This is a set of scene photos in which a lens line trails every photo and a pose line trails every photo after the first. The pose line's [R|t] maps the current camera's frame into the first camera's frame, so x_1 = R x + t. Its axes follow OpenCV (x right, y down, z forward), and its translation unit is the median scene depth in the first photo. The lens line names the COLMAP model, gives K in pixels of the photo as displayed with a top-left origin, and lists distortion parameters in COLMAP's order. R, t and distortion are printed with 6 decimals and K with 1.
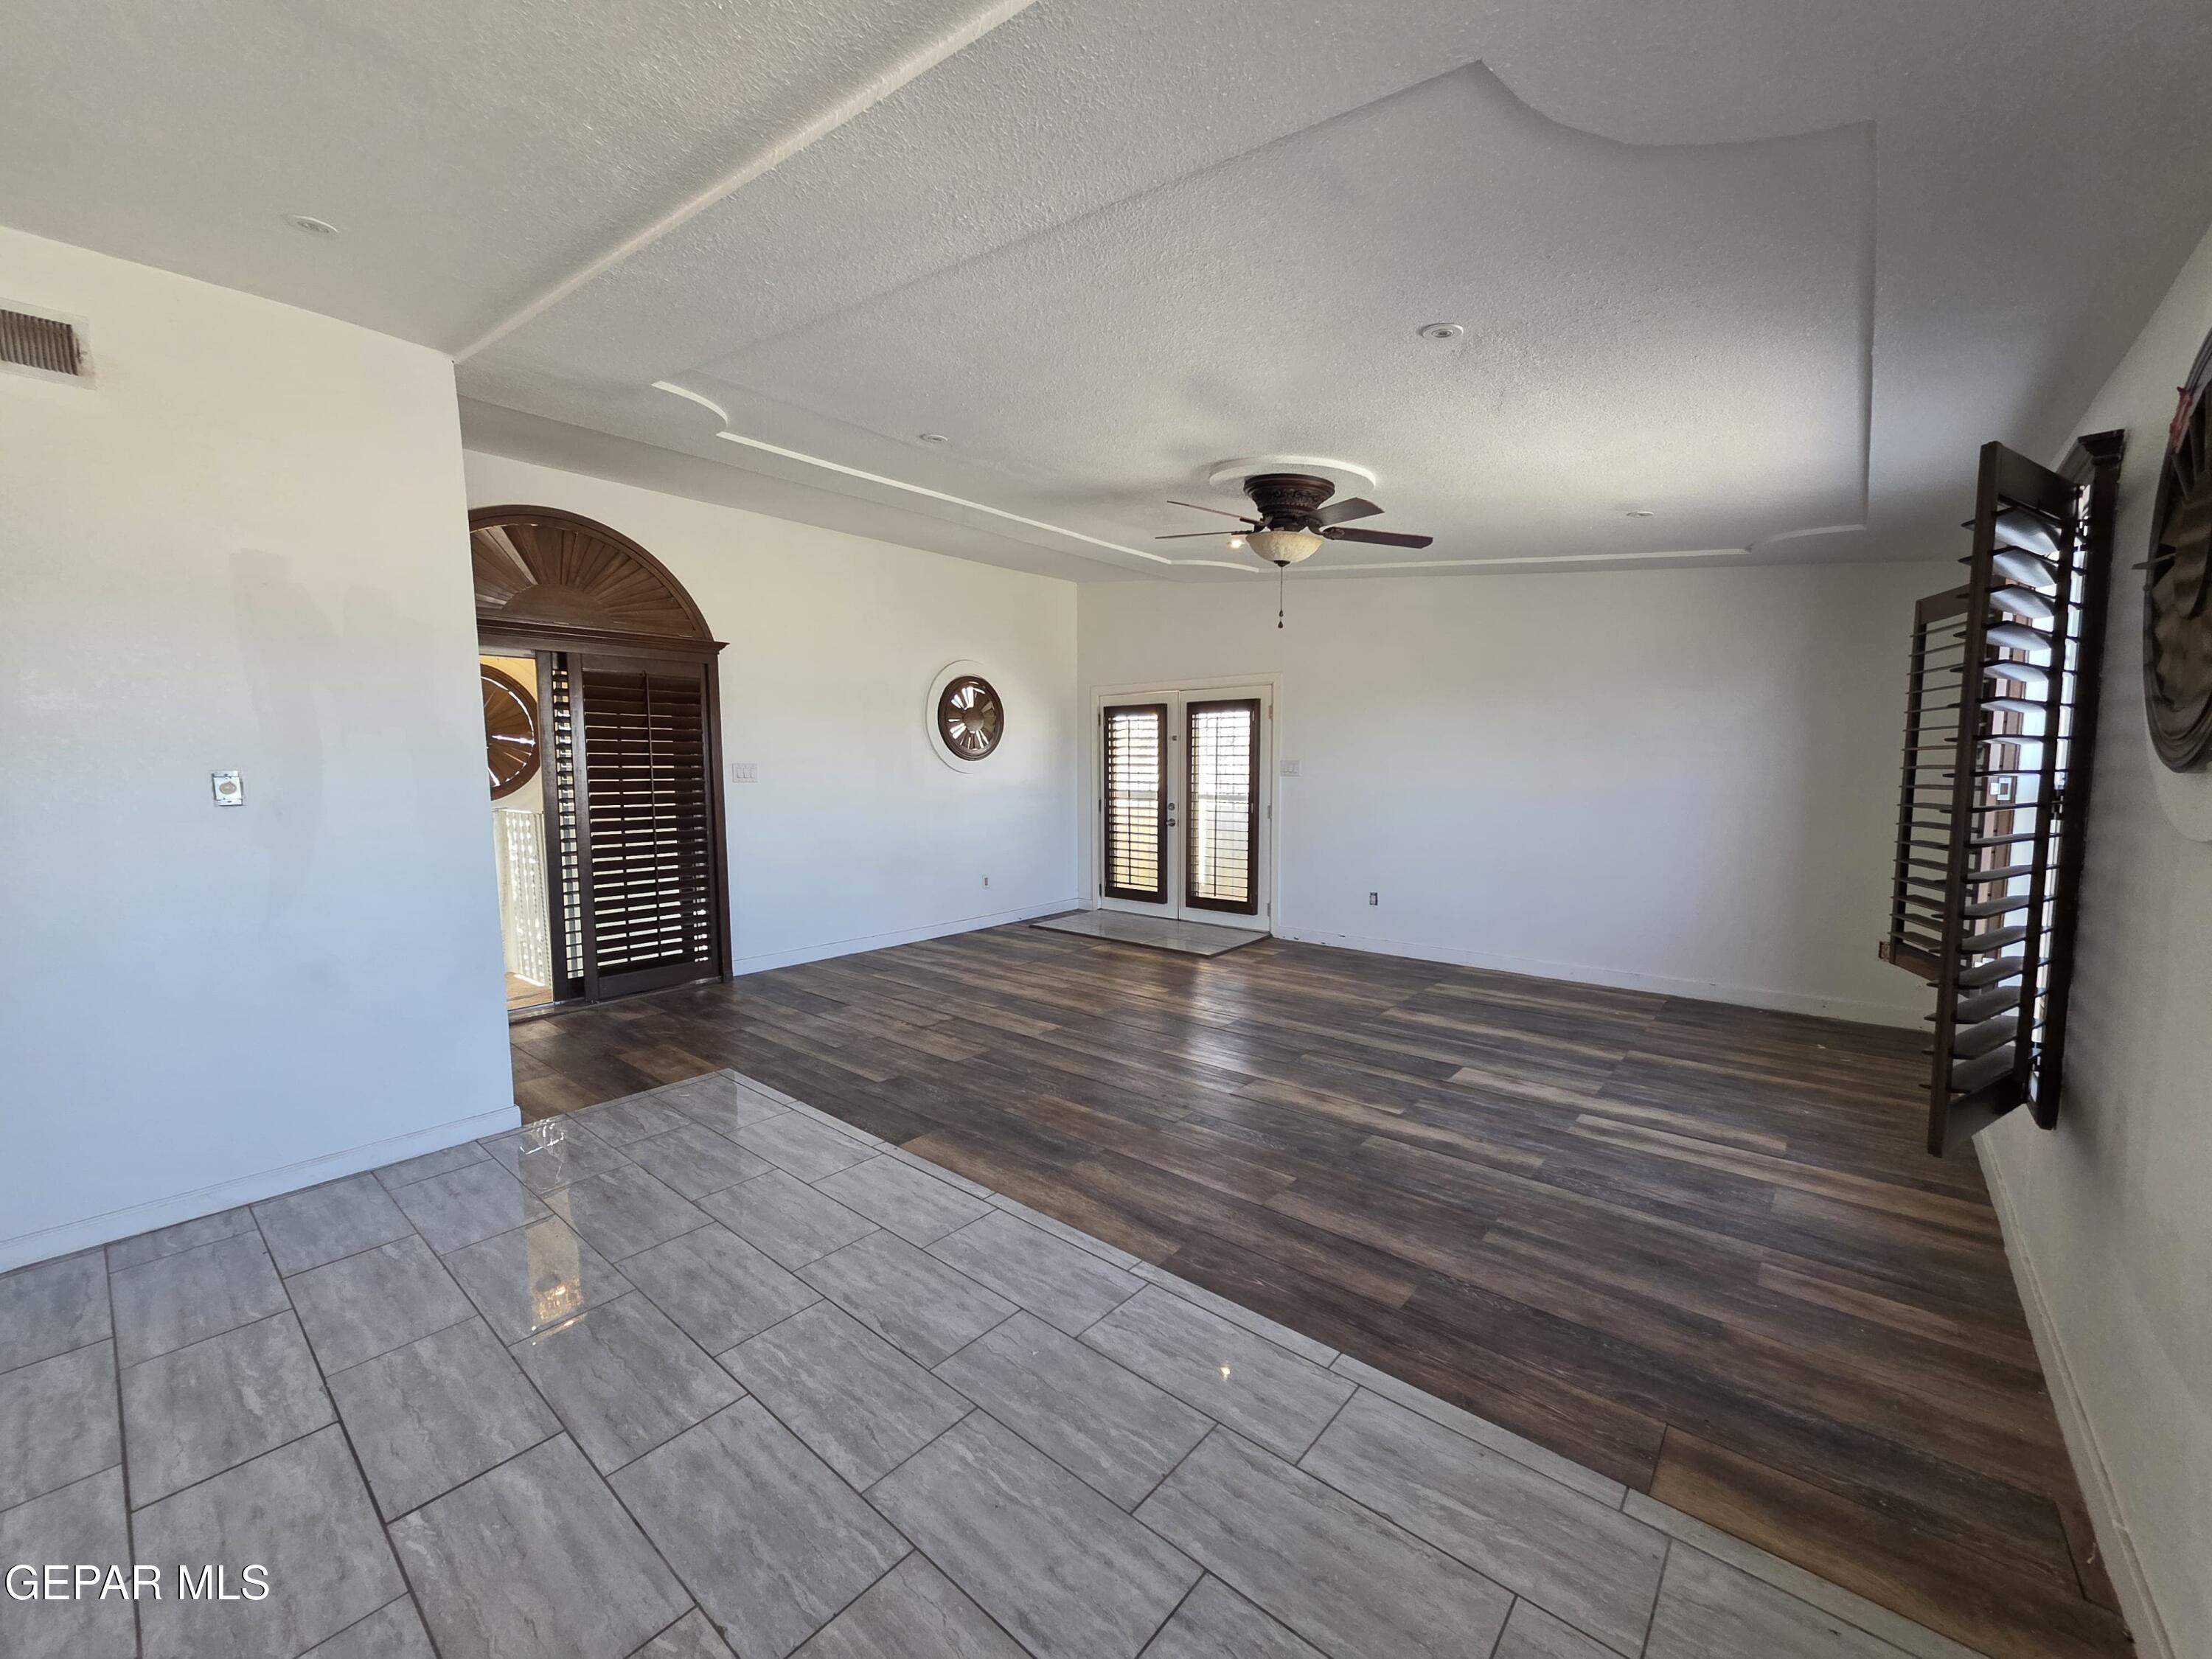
lens RADIAL K [[884.5, 0, 1102.3], [0, 884.5, 835.6], [0, 0, 1]] dist [0.001144, -0.000038]
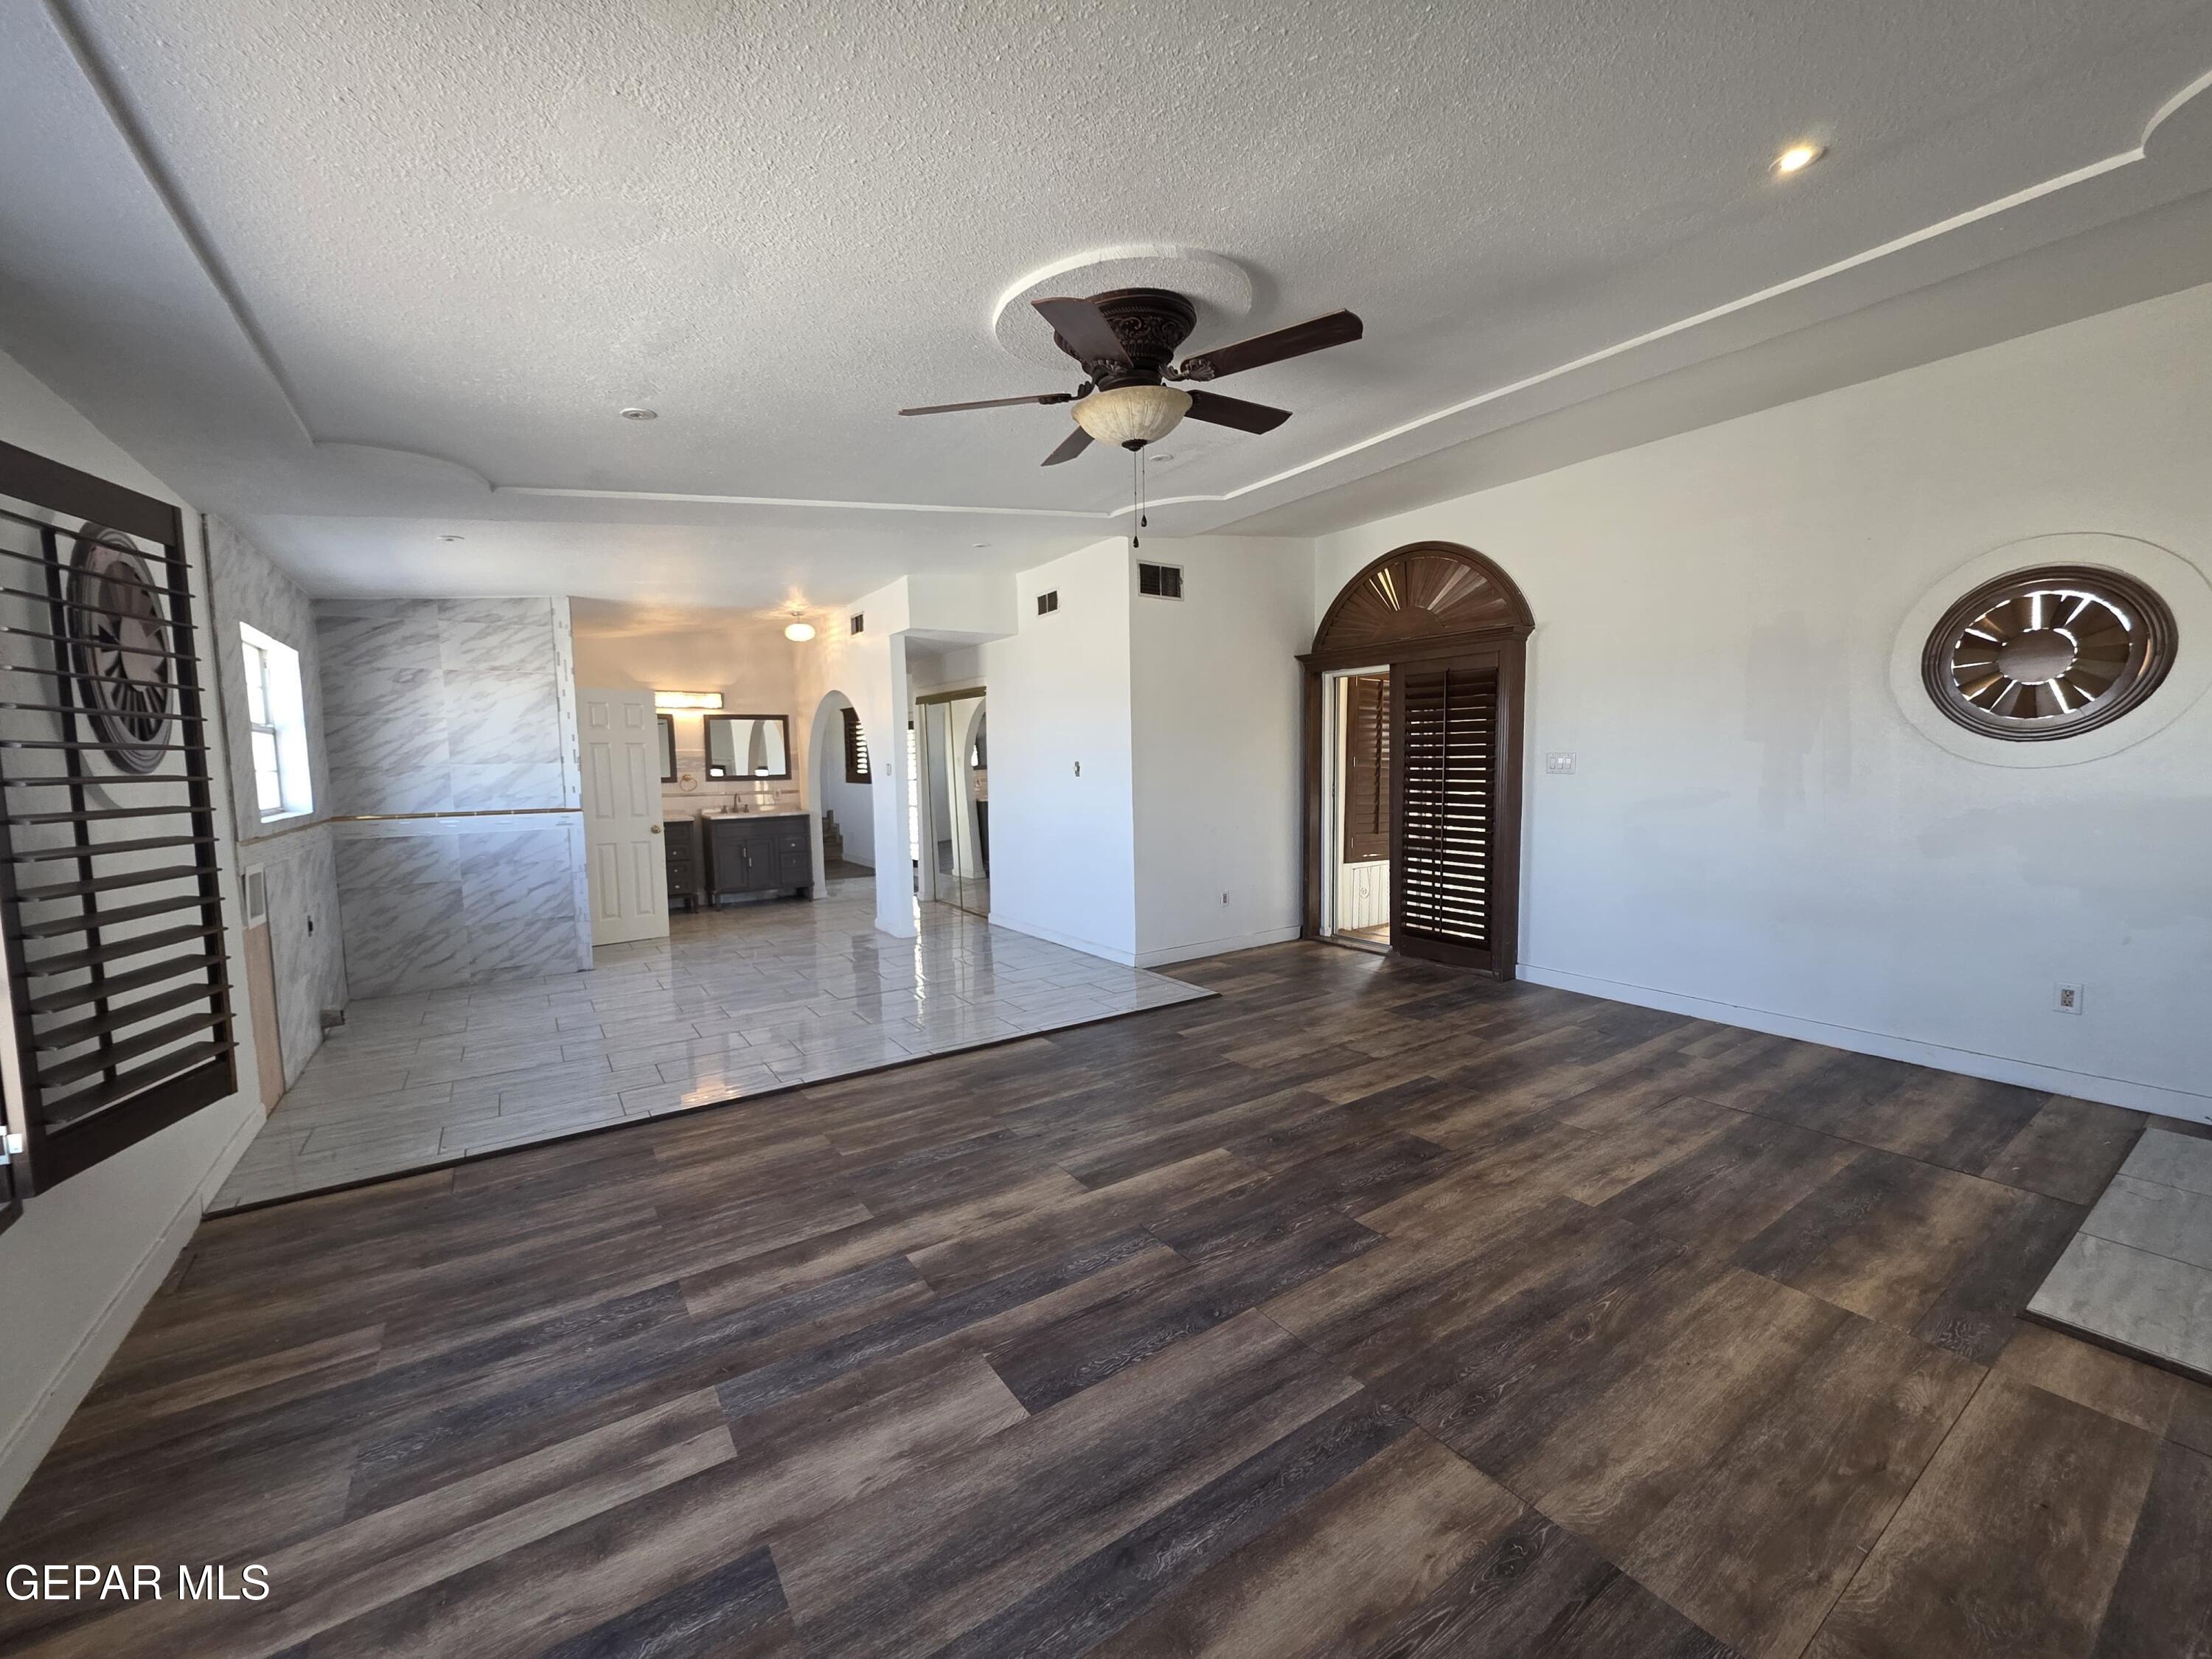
lens RADIAL K [[884.5, 0, 1102.2], [0, 884.5, 831.0], [0, 0, 1]] dist [0.001144, -0.000038]
pose [[-0.271833, 0.082439, -0.958807, 0.911484], [-0.066248, 0.992357, 0.104106, -0.101218], [0.960062, 0.091818, -0.264294, 1.263884]]
